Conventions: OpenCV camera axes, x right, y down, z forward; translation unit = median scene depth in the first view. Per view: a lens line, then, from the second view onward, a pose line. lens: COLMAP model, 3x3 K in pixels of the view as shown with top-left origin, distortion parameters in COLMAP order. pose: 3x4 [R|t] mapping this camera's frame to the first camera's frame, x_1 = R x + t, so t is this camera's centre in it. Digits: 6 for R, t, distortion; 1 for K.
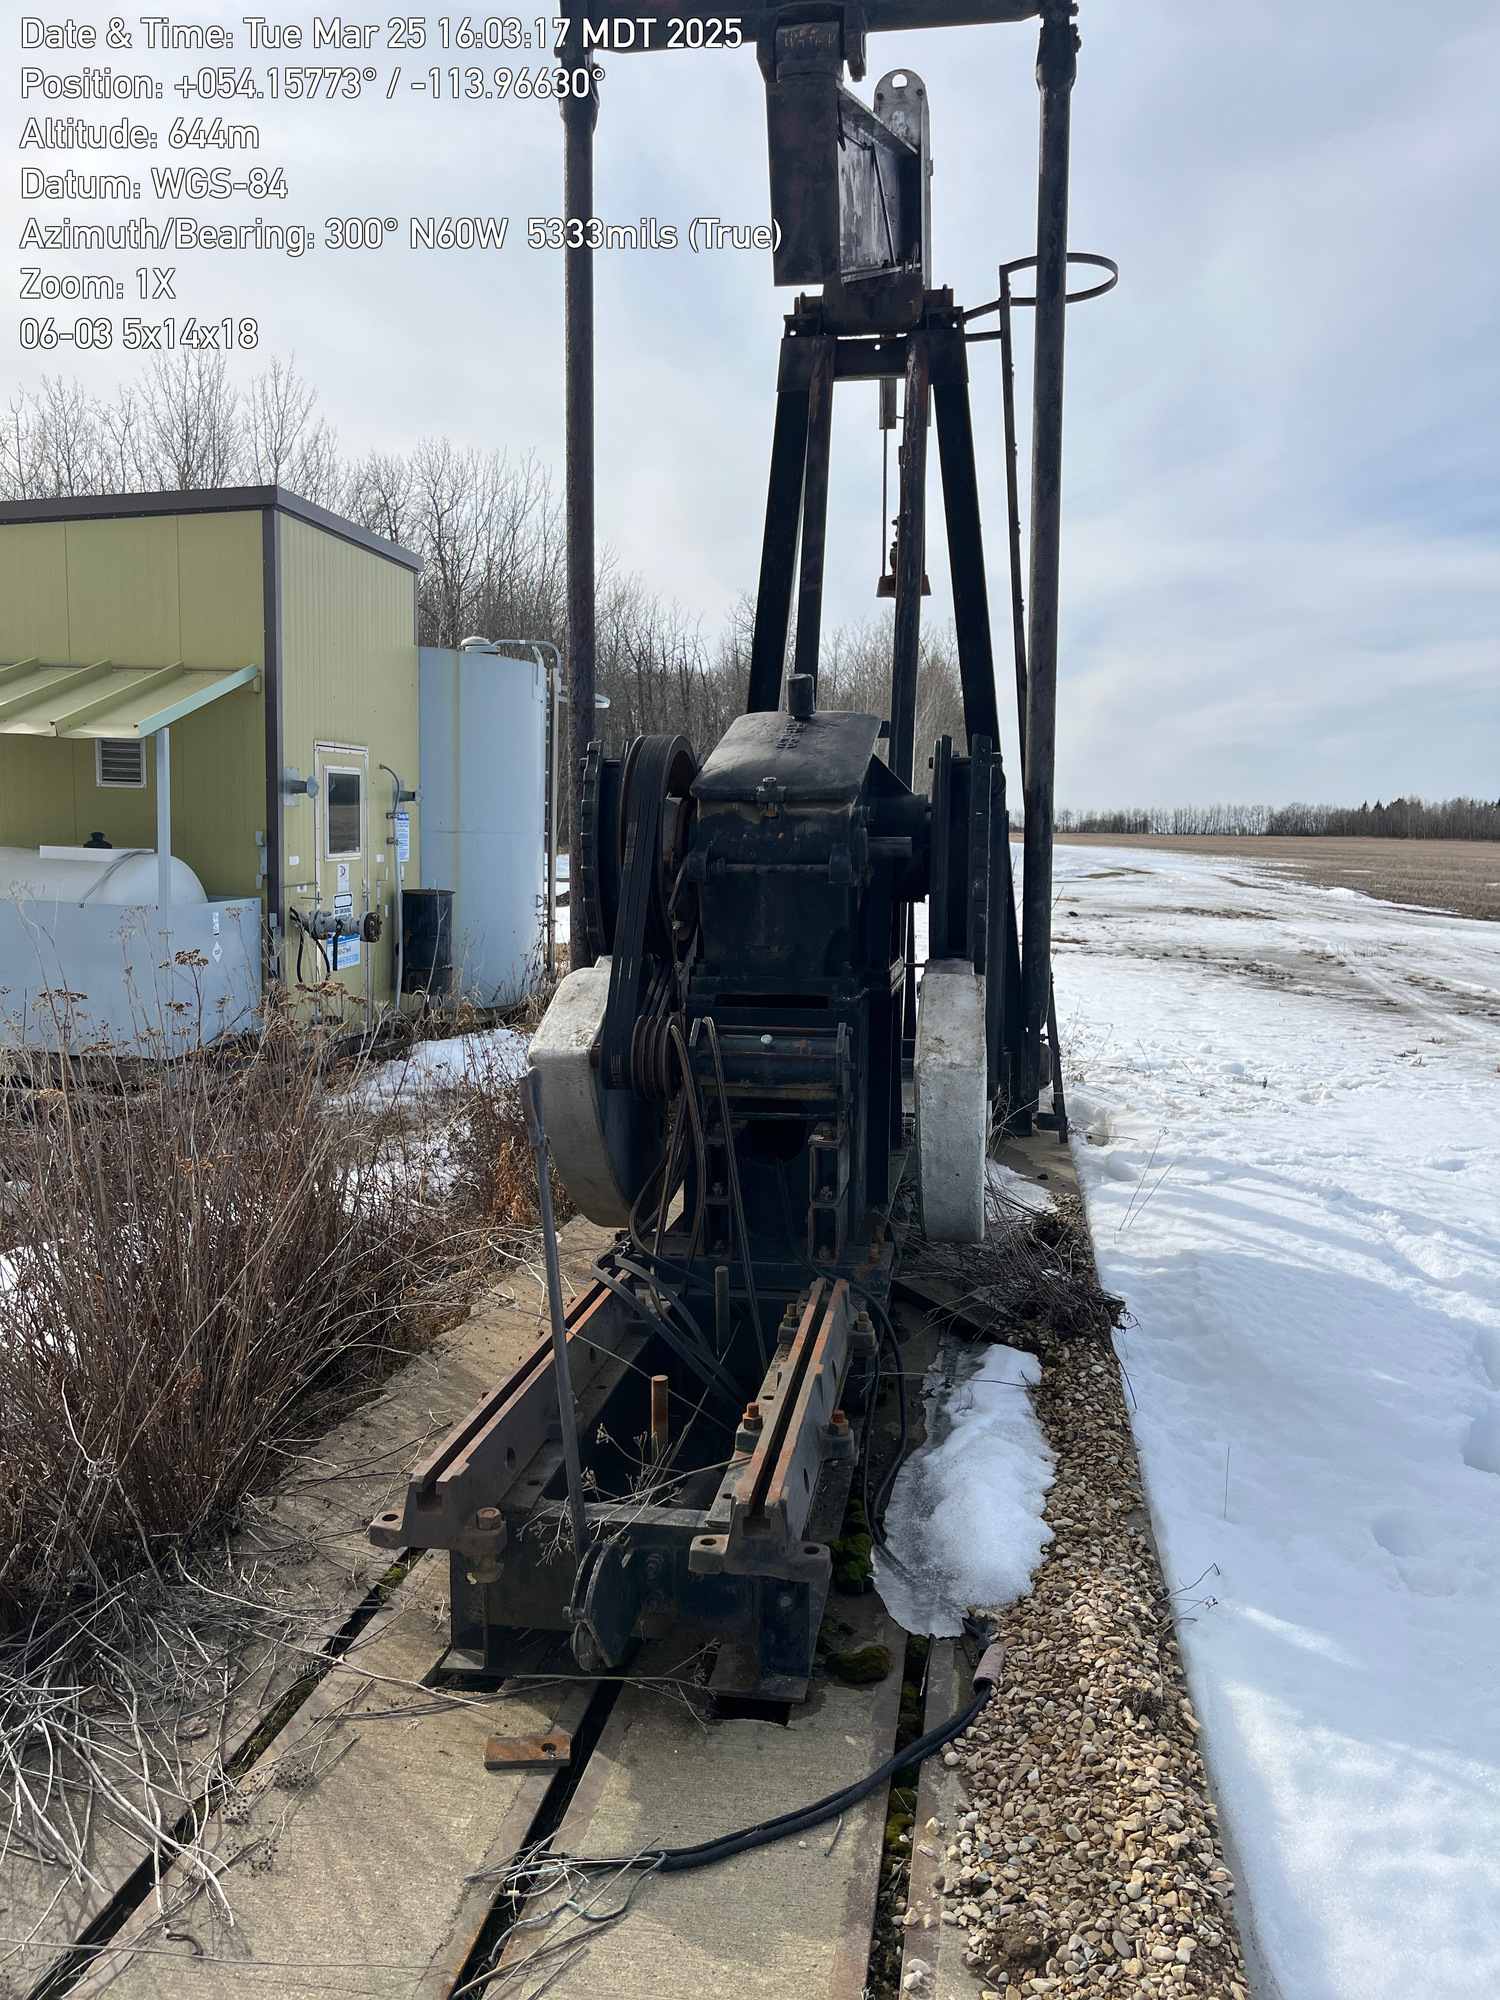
lens RADIAL K [[1539.8, 0, 750.0], [0, 1539.8, 1000.0], [0, 0, 1]] dist [0.054108, -0.091188]
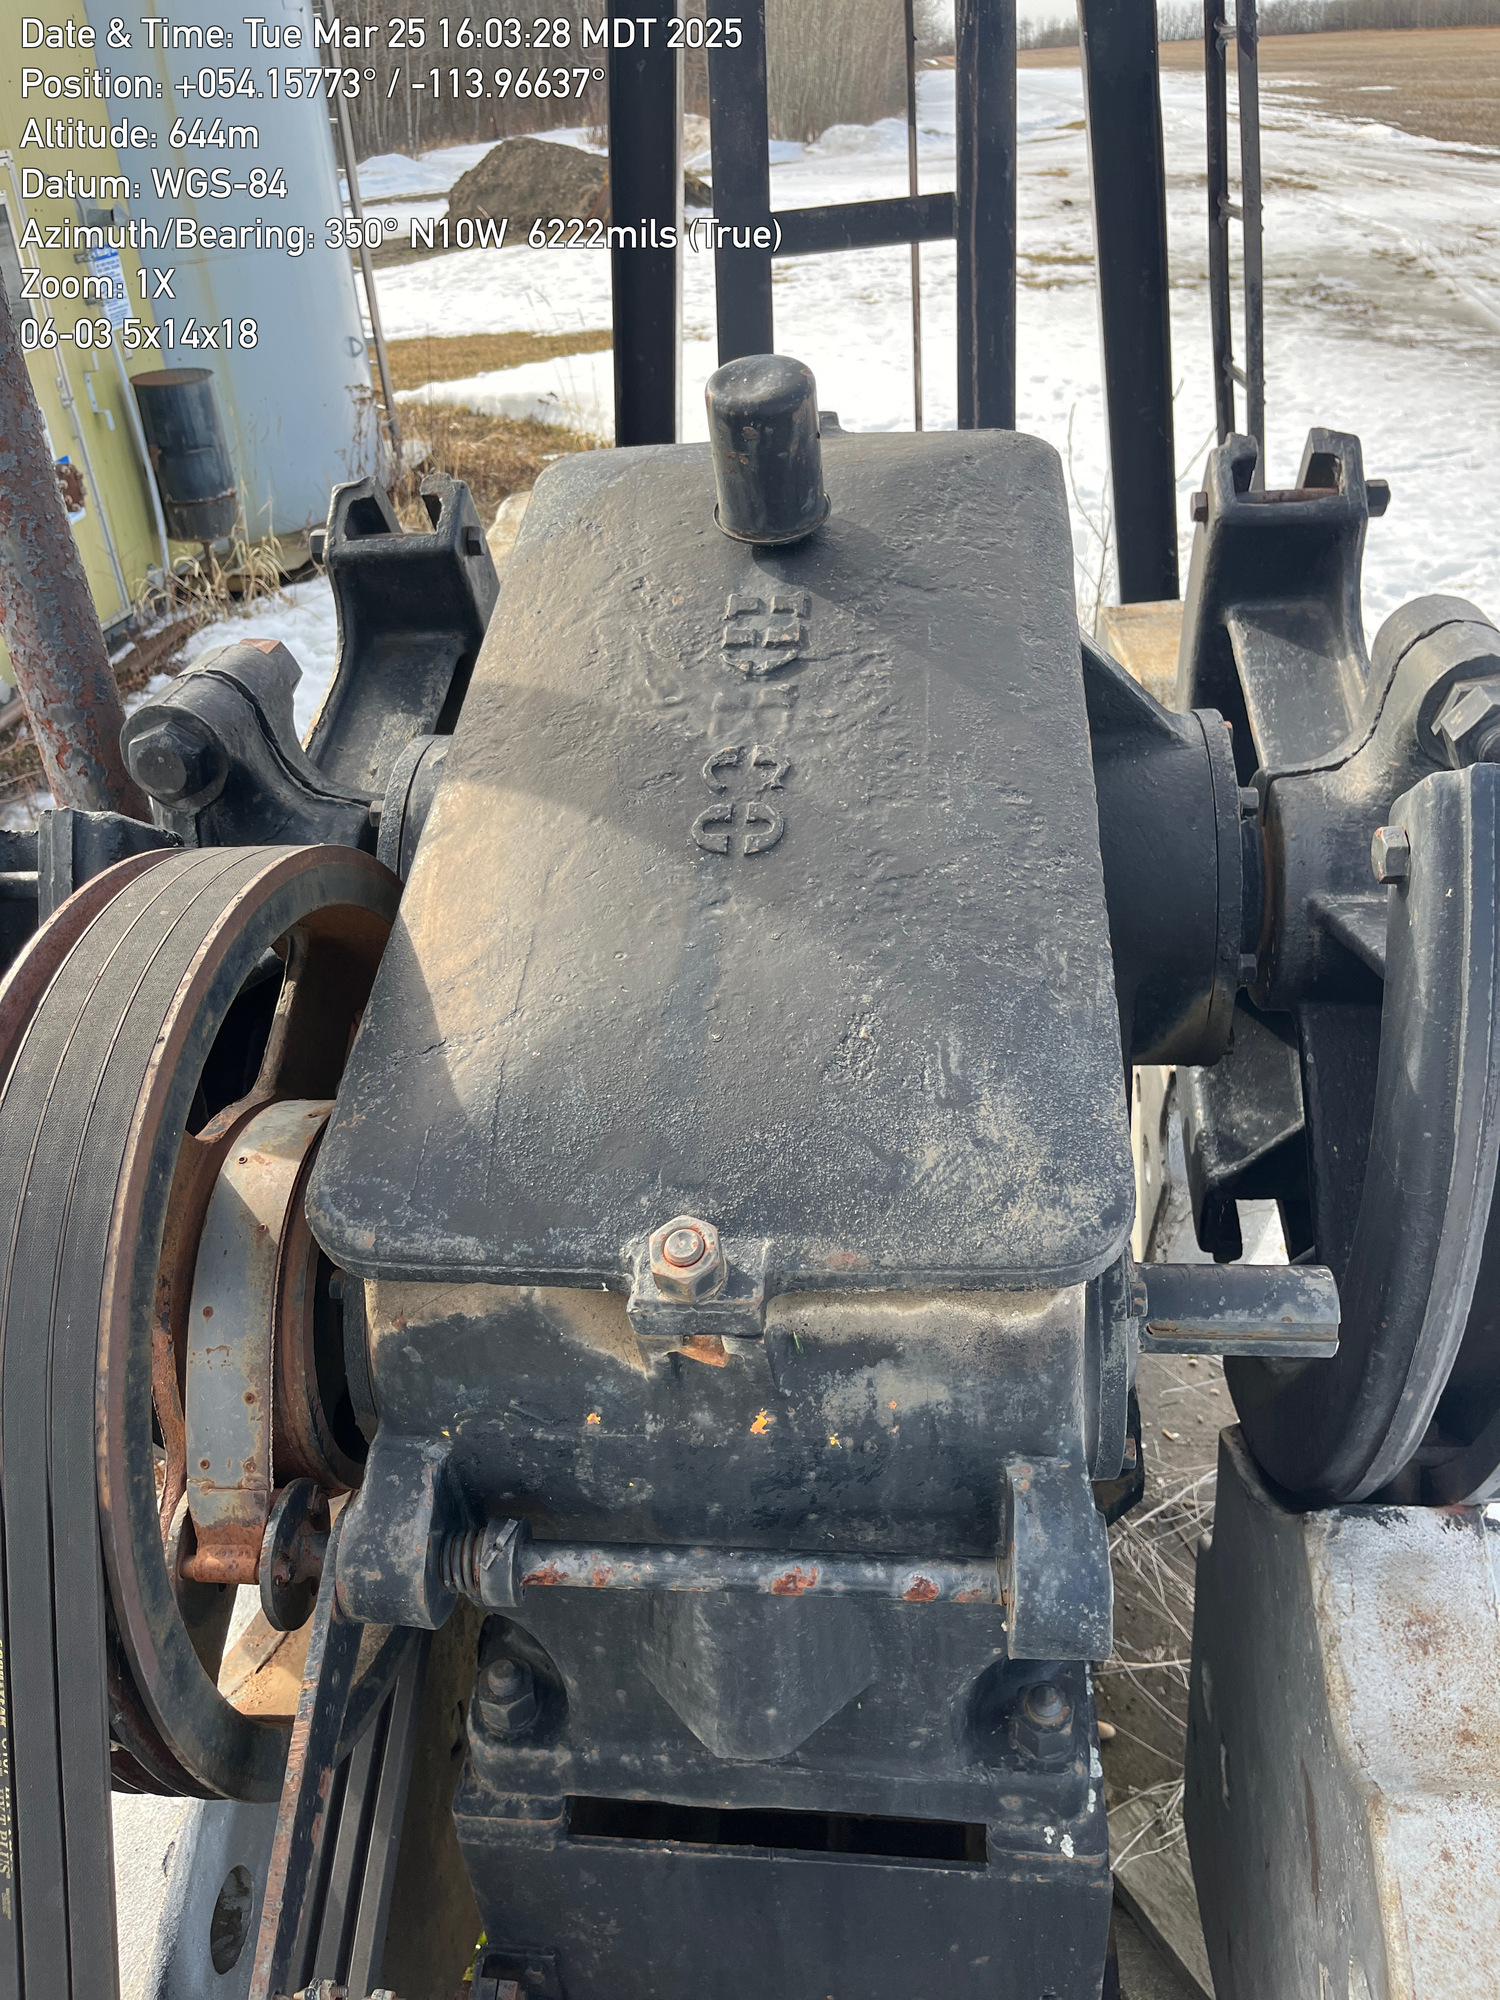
lens RADIAL K [[1539.8, 0, 750.0], [0, 1539.8, 1000.0], [0, 0, 1]] dist [0.054108, -0.091188]
pose [[0.995576, -0.093856, 0.004330, 0.010119], [0.083520, 0.905172, 0.416759, -0.108747], [-0.043035, -0.414554, 0.909007, 0.365900]]
